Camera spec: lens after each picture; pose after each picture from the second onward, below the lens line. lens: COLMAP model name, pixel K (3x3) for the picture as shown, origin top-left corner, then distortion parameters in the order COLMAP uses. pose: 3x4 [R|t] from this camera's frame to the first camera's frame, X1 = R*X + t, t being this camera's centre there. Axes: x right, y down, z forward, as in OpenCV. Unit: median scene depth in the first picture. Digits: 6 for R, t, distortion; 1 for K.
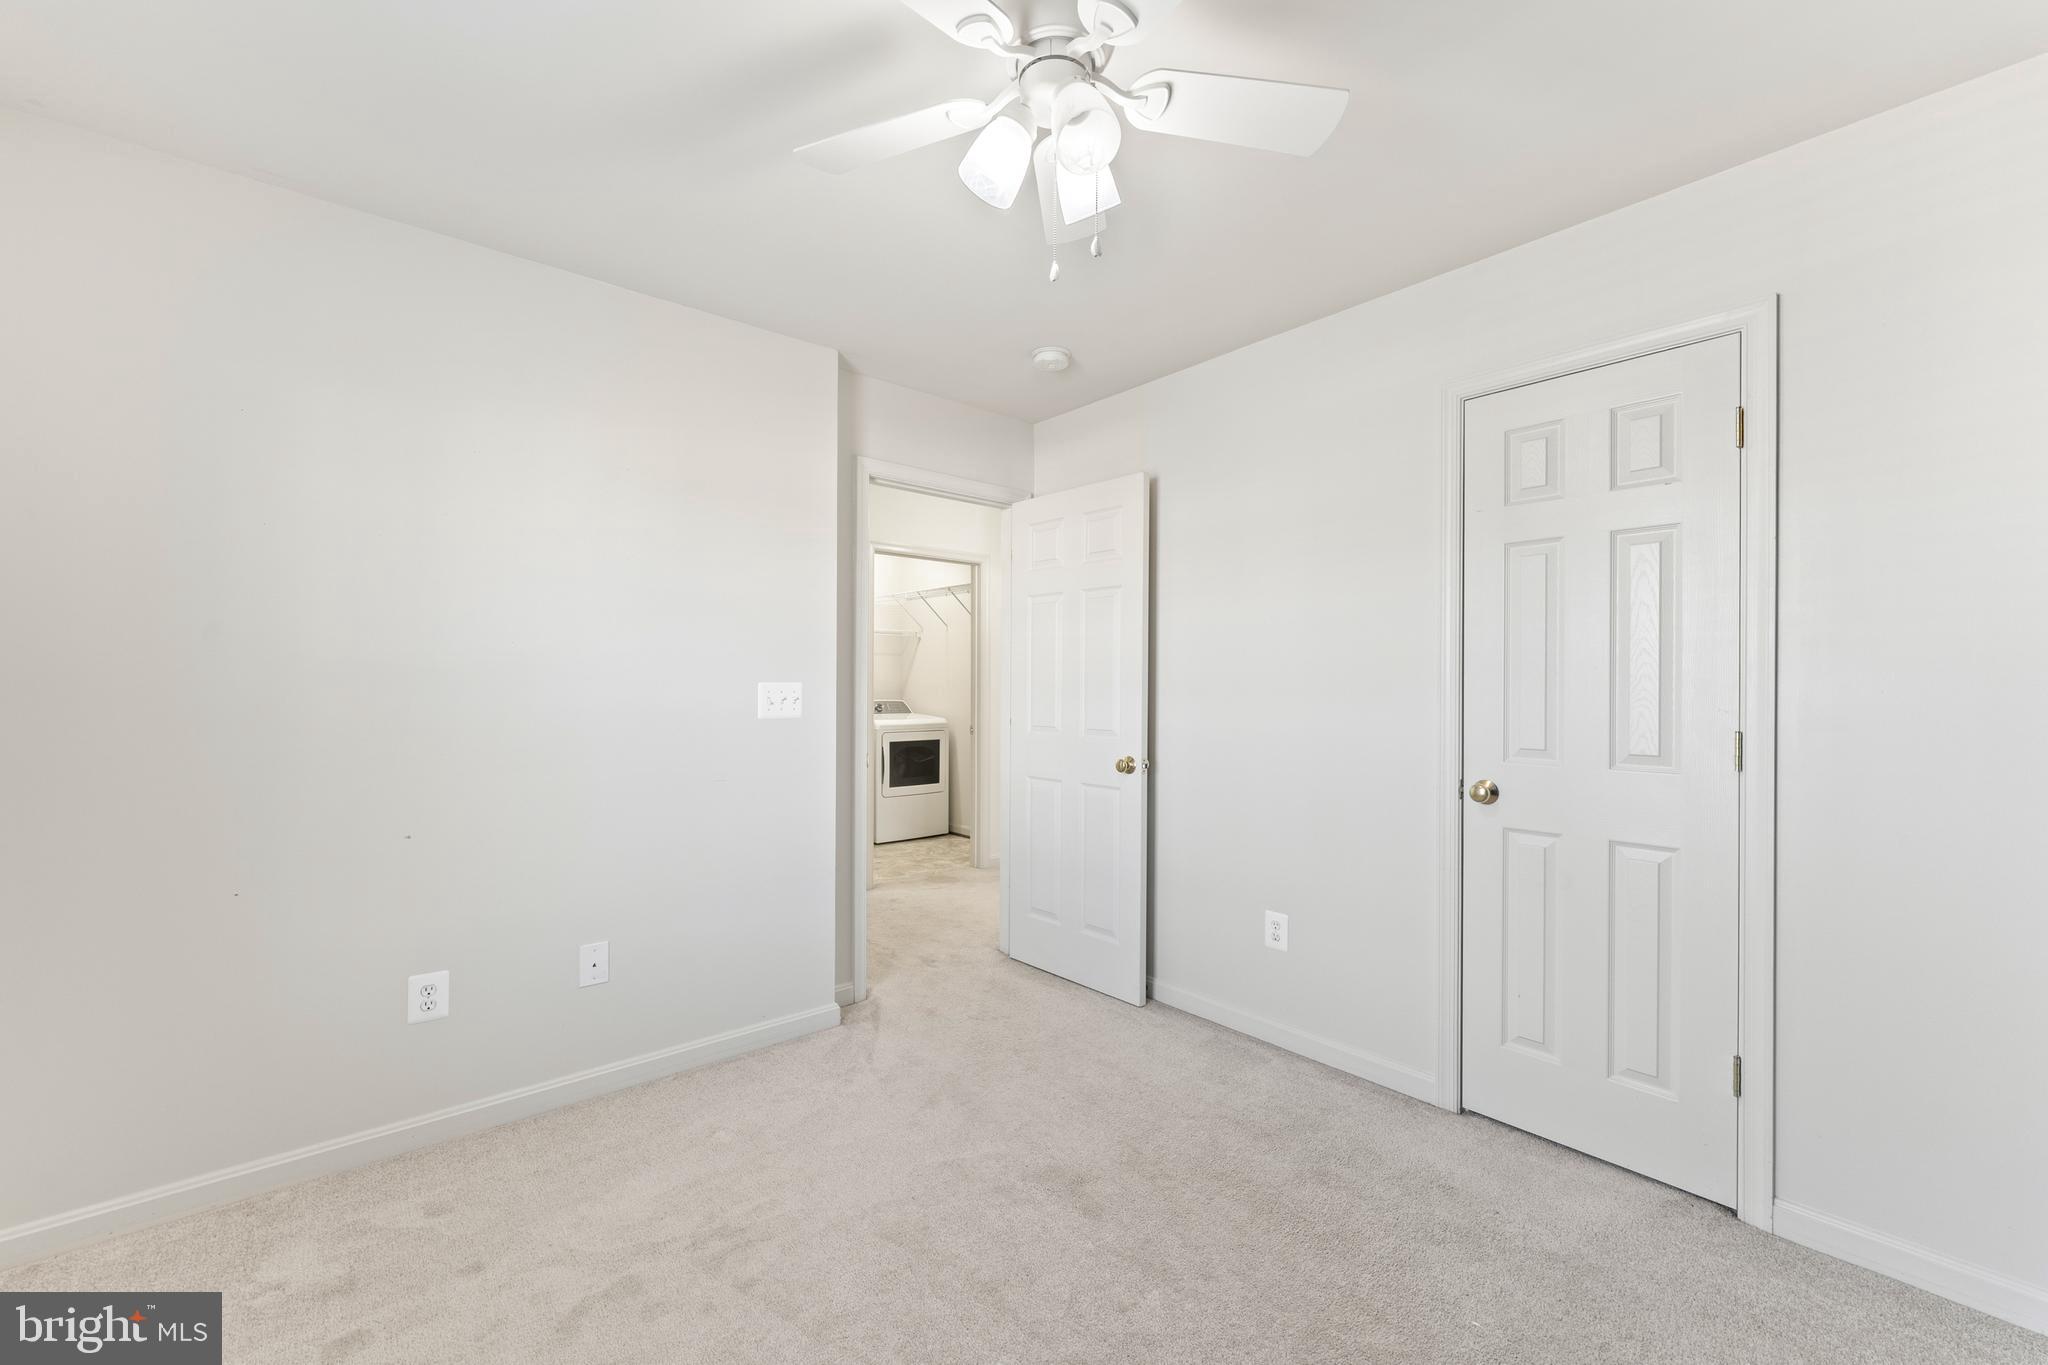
lens RADIAL K [[821.6, 0, 1018.3], [0, 821.6, 684.4], [0, 0, 1]] dist [-0.000320, -0.000194]
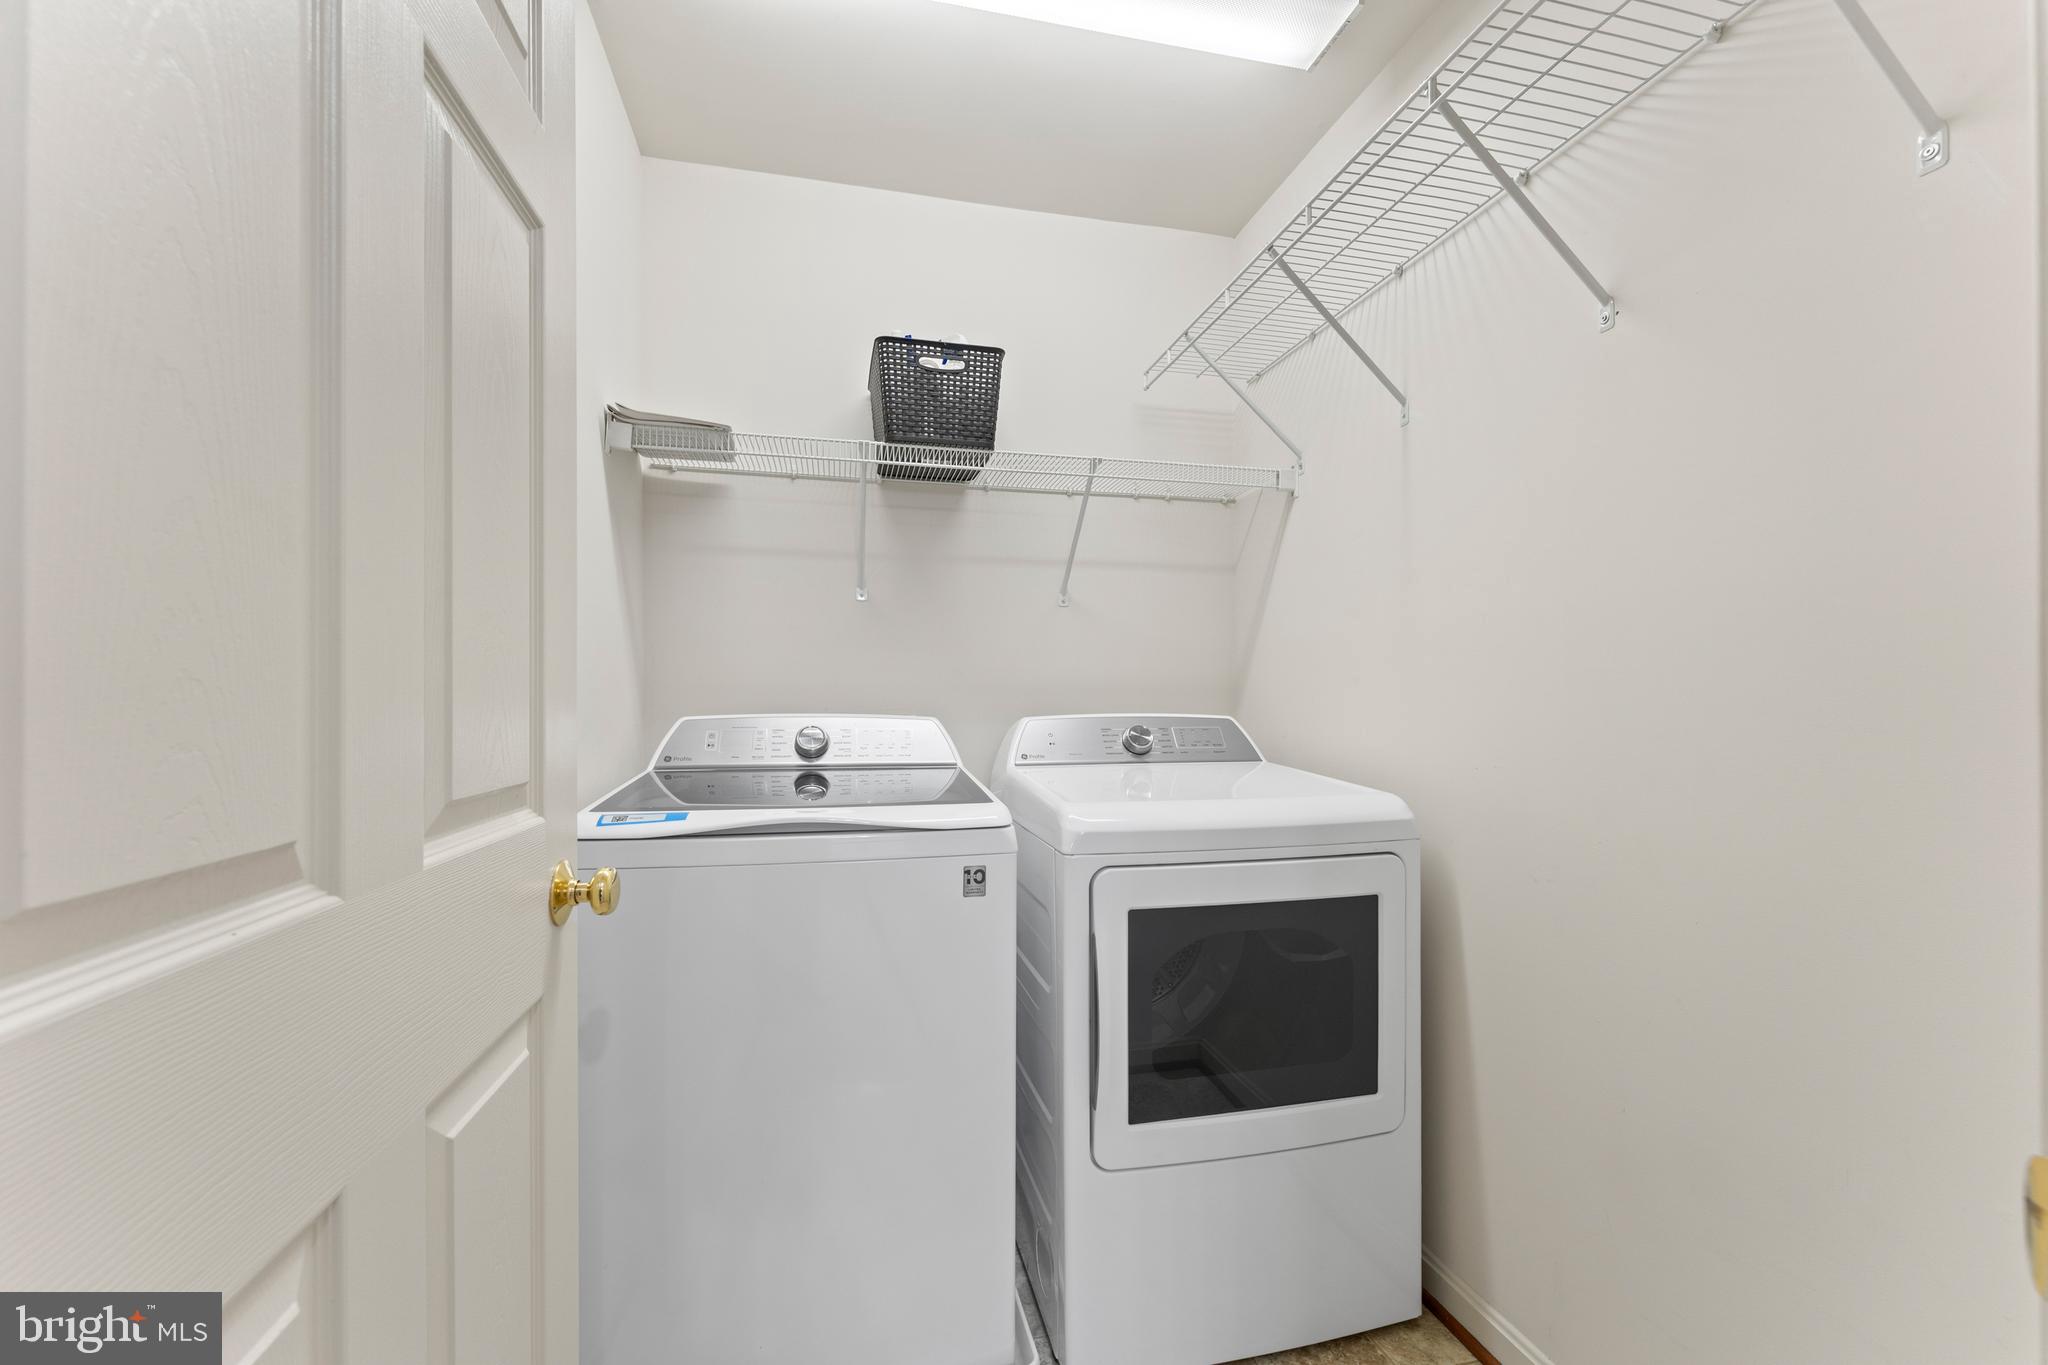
lens RADIAL K [[821.6, 0, 1018.3], [0, 821.6, 684.4], [0, 0, 1]] dist [-0.000320, -0.000194]
pose [[0.881651, -0.013344, -0.471712, -0.075226], [0.004428, 0.999790, -0.020008, 0.014350], [0.471880, 0.015551, 0.881525, 0.752307]]
